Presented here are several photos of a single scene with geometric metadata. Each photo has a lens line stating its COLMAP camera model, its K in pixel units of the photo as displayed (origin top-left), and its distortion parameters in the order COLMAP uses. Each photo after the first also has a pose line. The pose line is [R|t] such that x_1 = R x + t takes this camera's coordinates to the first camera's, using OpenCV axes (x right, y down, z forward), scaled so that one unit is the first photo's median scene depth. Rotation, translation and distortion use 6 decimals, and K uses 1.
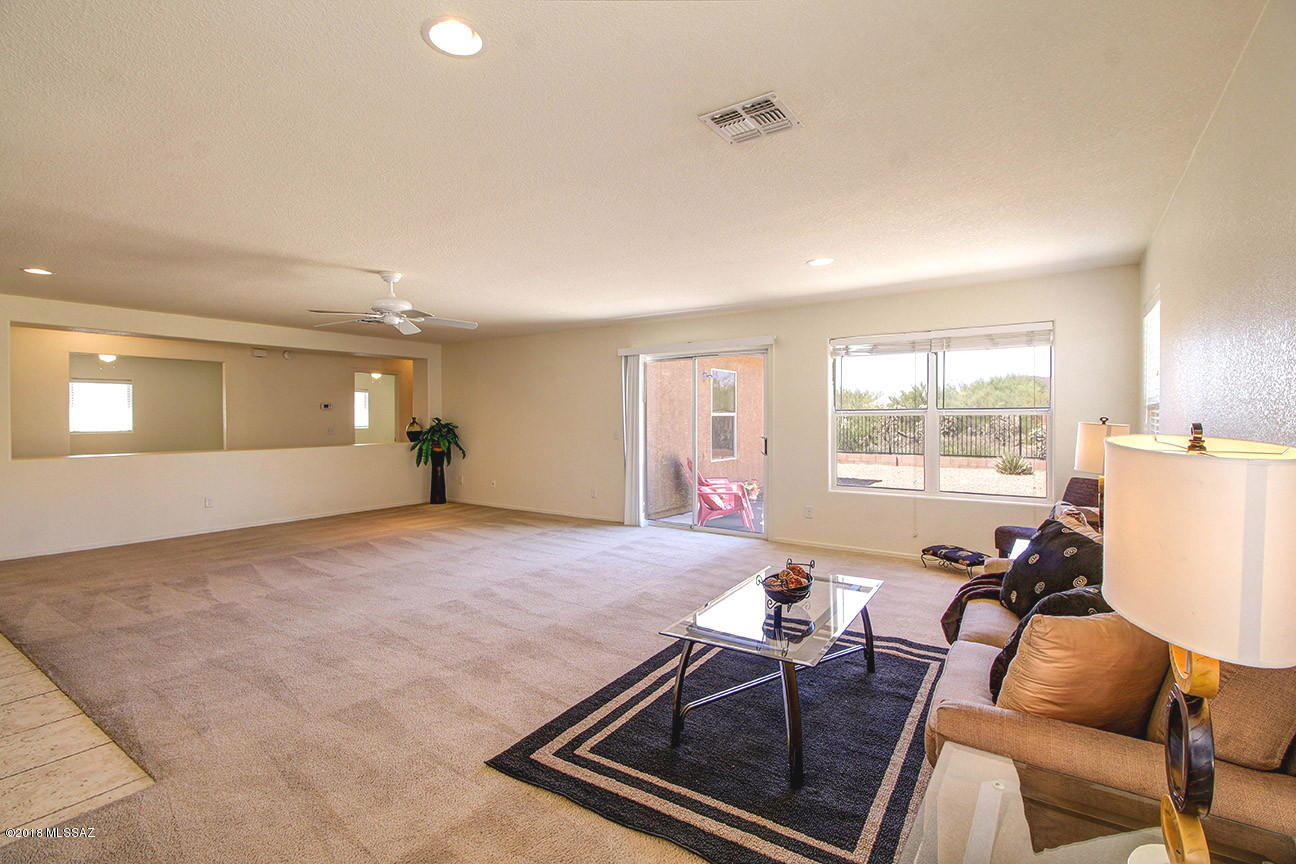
lens RADIAL K [[607.1, 0, 644.9], [0, 607.1, 426.7], [0, 0, 1]] dist [0.021145, -0.002015]
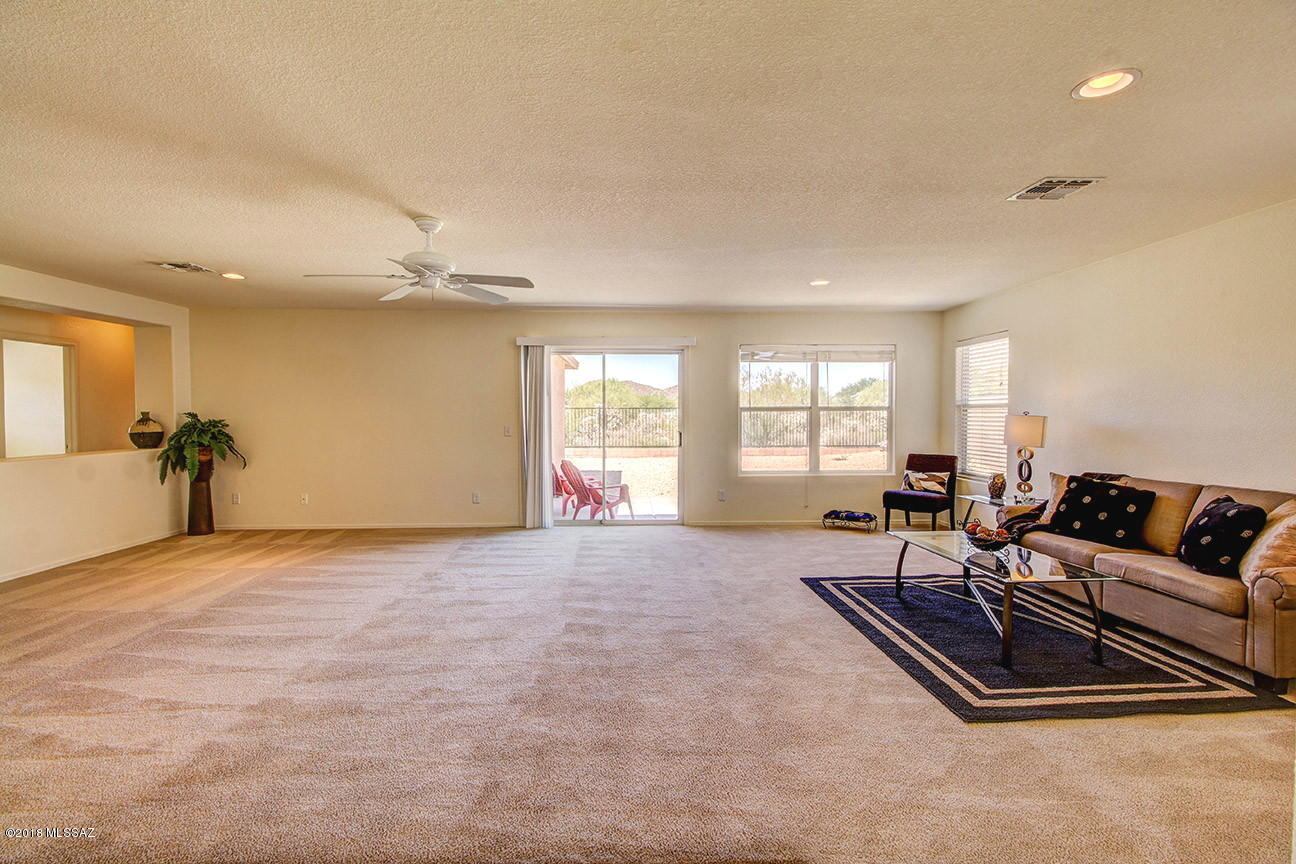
lens RADIAL K [[607.1, 0, 643.1], [0, 607.1, 428.2], [0, 0, 1]] dist [0.021145, -0.002015]
pose [[0.791064, -0.012820, 0.611600, -0.477253], [0.009200, 0.999917, 0.009060, 0.002007], [-0.611665, -0.001540, 0.791116, 0.165876]]
